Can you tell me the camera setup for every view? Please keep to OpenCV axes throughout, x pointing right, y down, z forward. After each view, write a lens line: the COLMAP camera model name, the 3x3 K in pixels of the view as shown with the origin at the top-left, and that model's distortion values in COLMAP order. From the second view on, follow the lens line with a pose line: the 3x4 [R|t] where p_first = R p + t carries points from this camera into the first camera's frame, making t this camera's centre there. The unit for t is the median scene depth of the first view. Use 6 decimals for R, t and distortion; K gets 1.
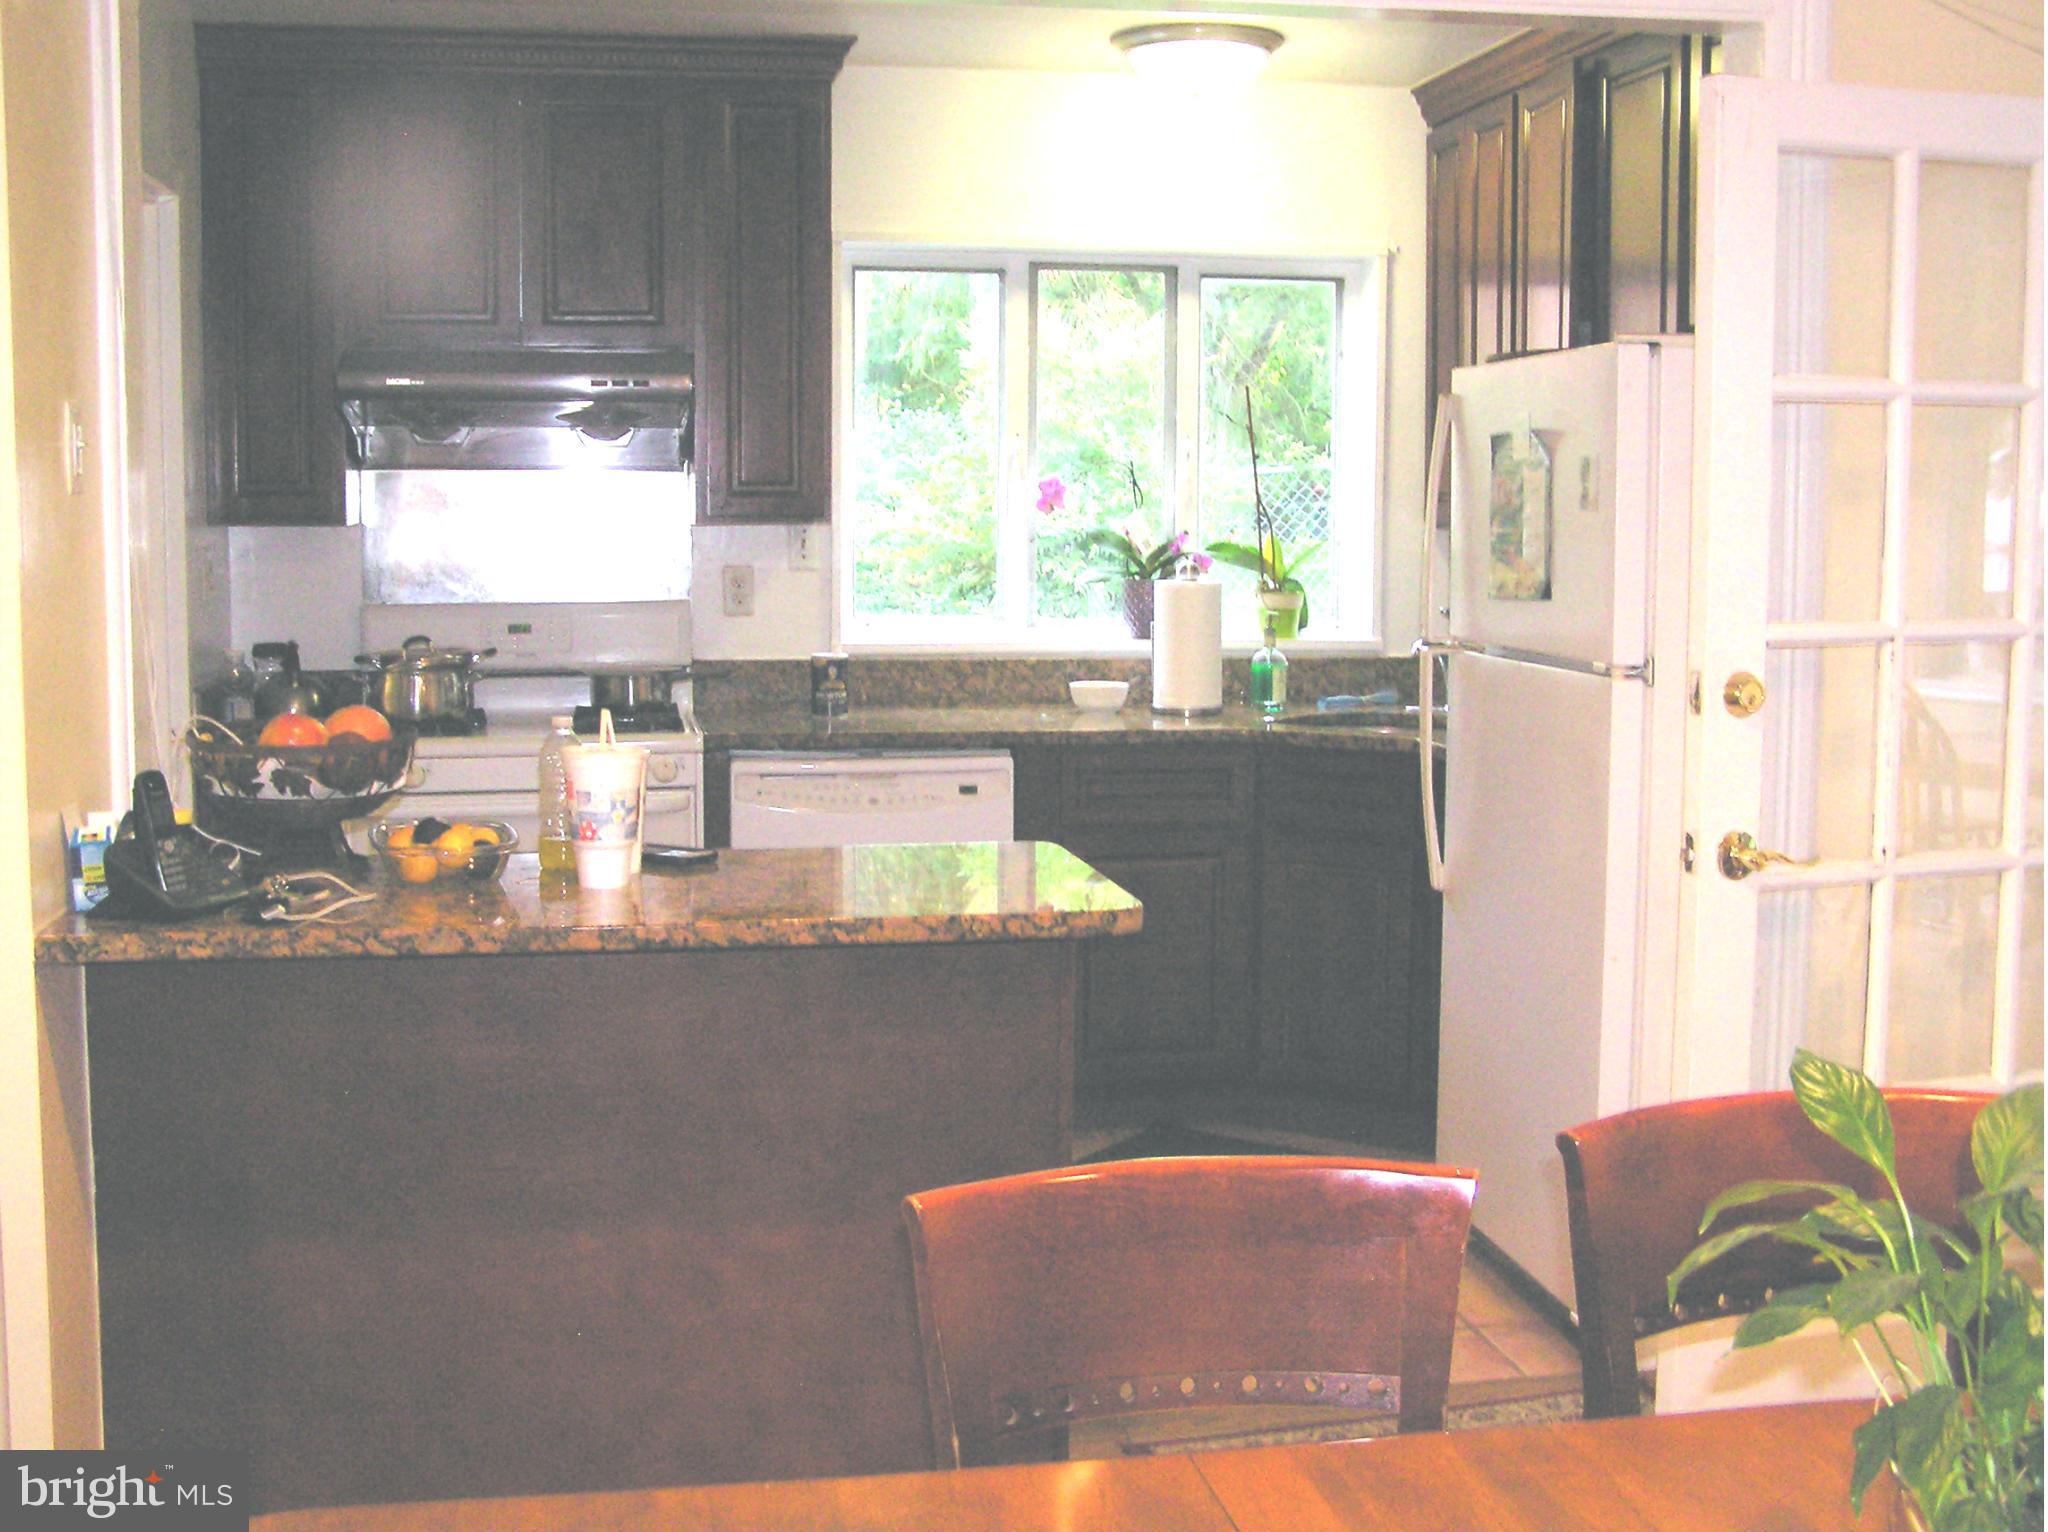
lens RADIAL K [[2437.8, 0, 1023.2], [0, 2437.8, 732.1], [0, 0, 1]] dist [-0.117381, 0.272721]
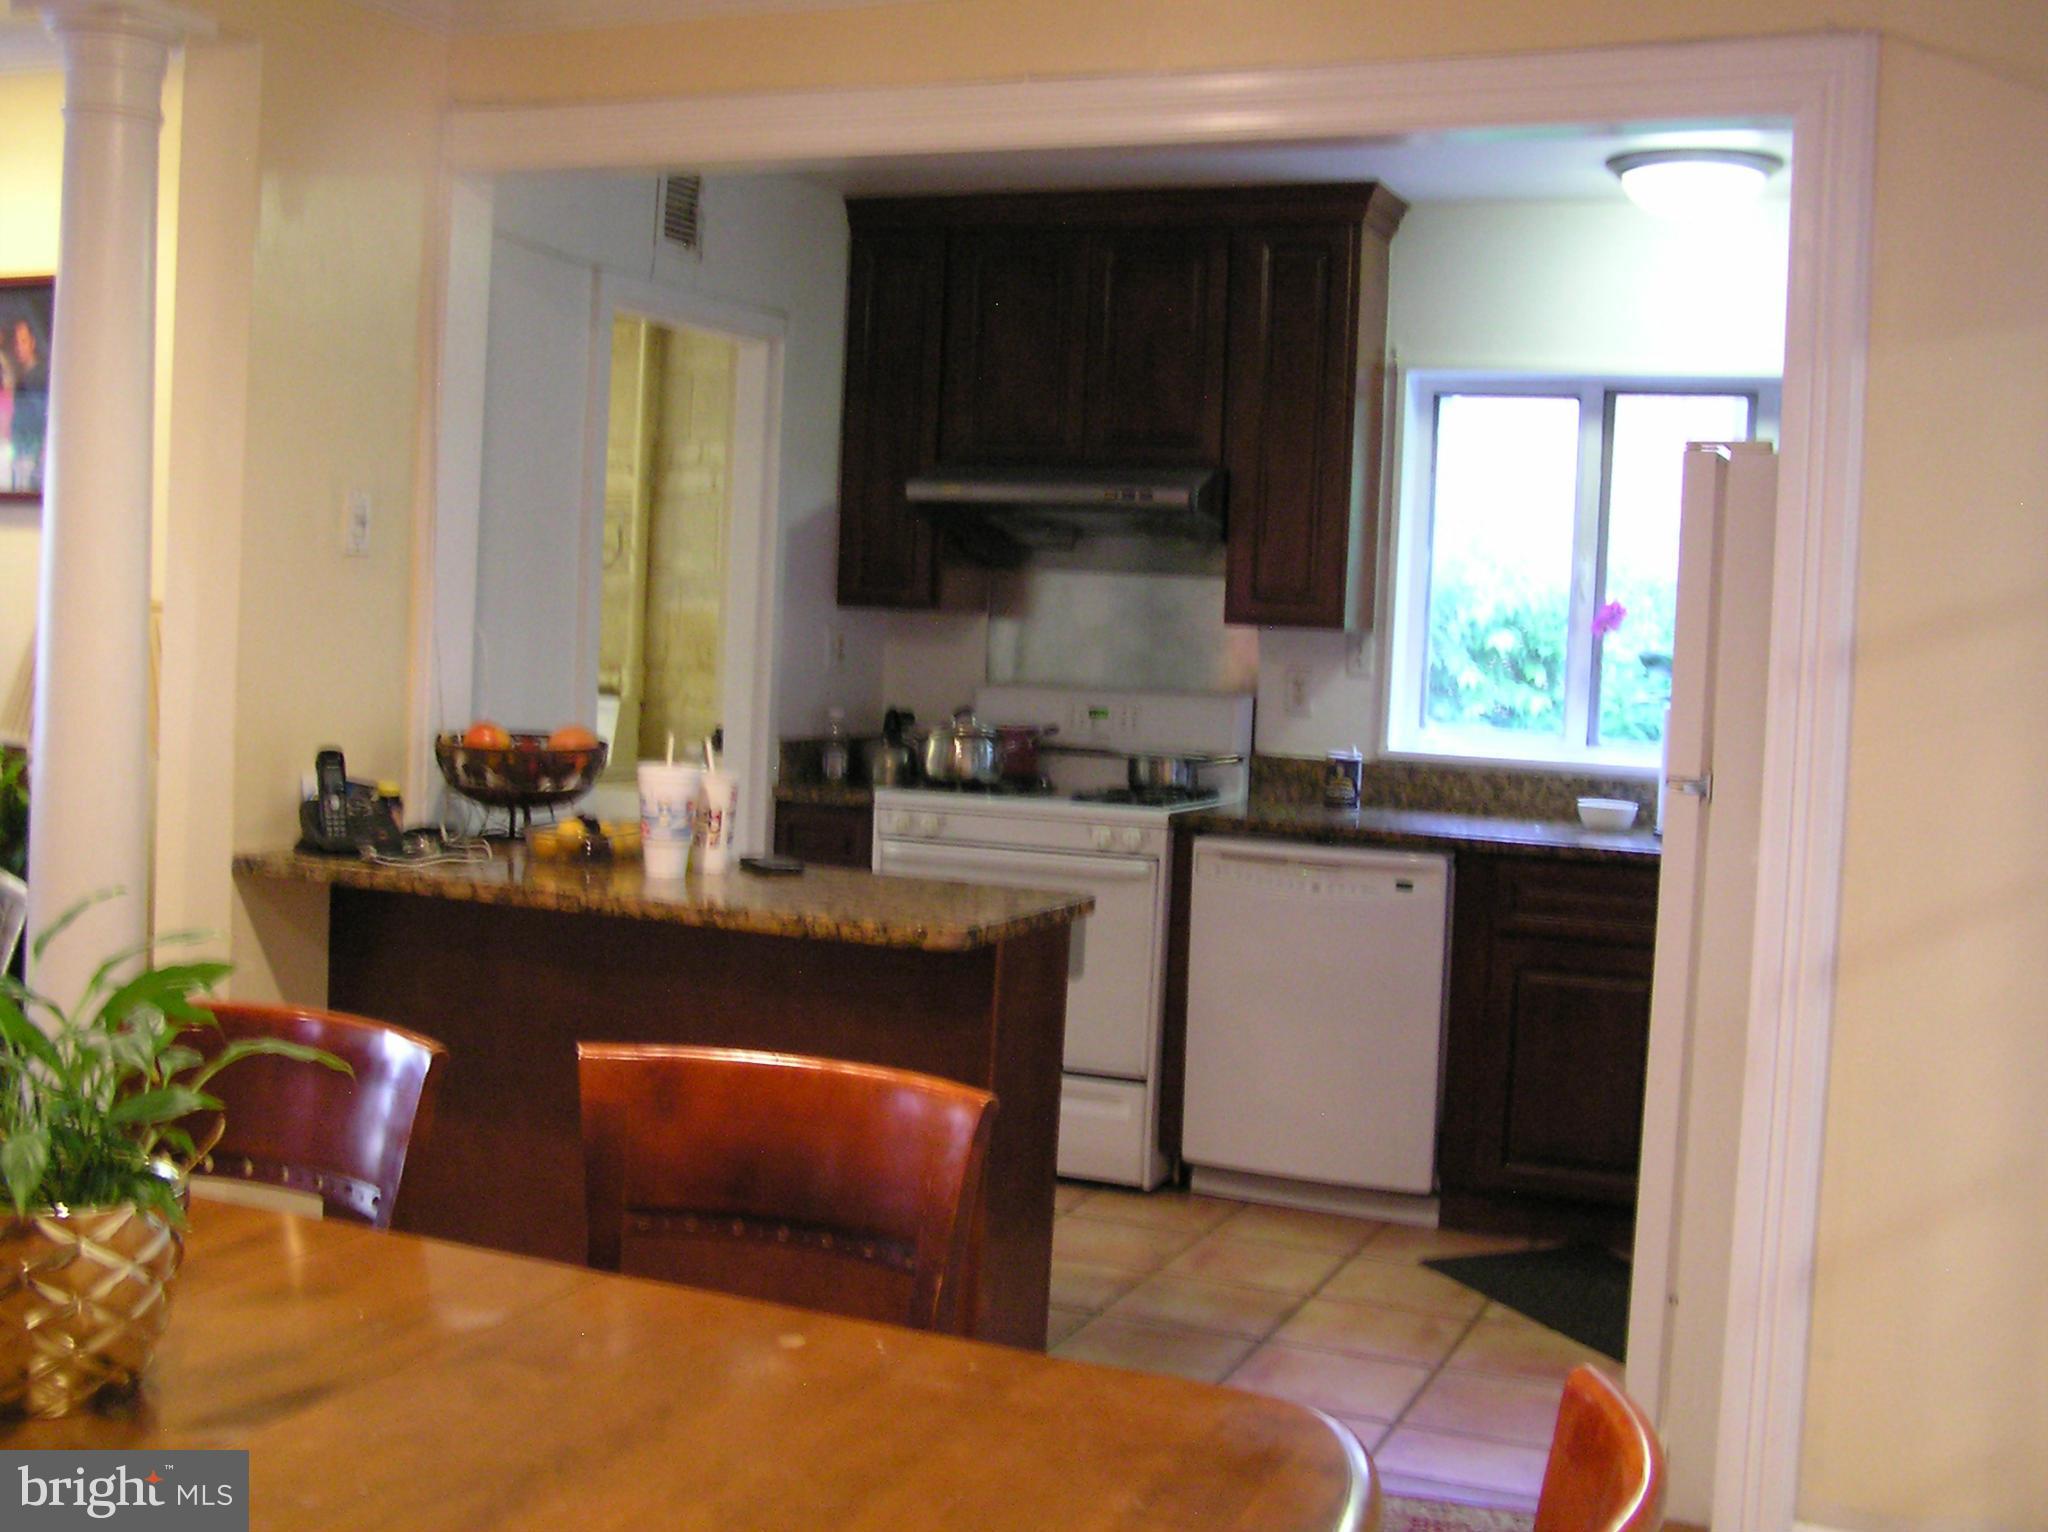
lens RADIAL K [[2437.8, 0, 1023.2], [0, 2437.8, 732.1], [0, 0, 1]] dist [-0.117381, 0.272721]
pose [[0.807674, 0.058029, -0.586766, 0.448563], [-0.097316, 0.994617, -0.035589, 0.010856], [0.581542, 0.085846, 0.808974, 0.056215]]
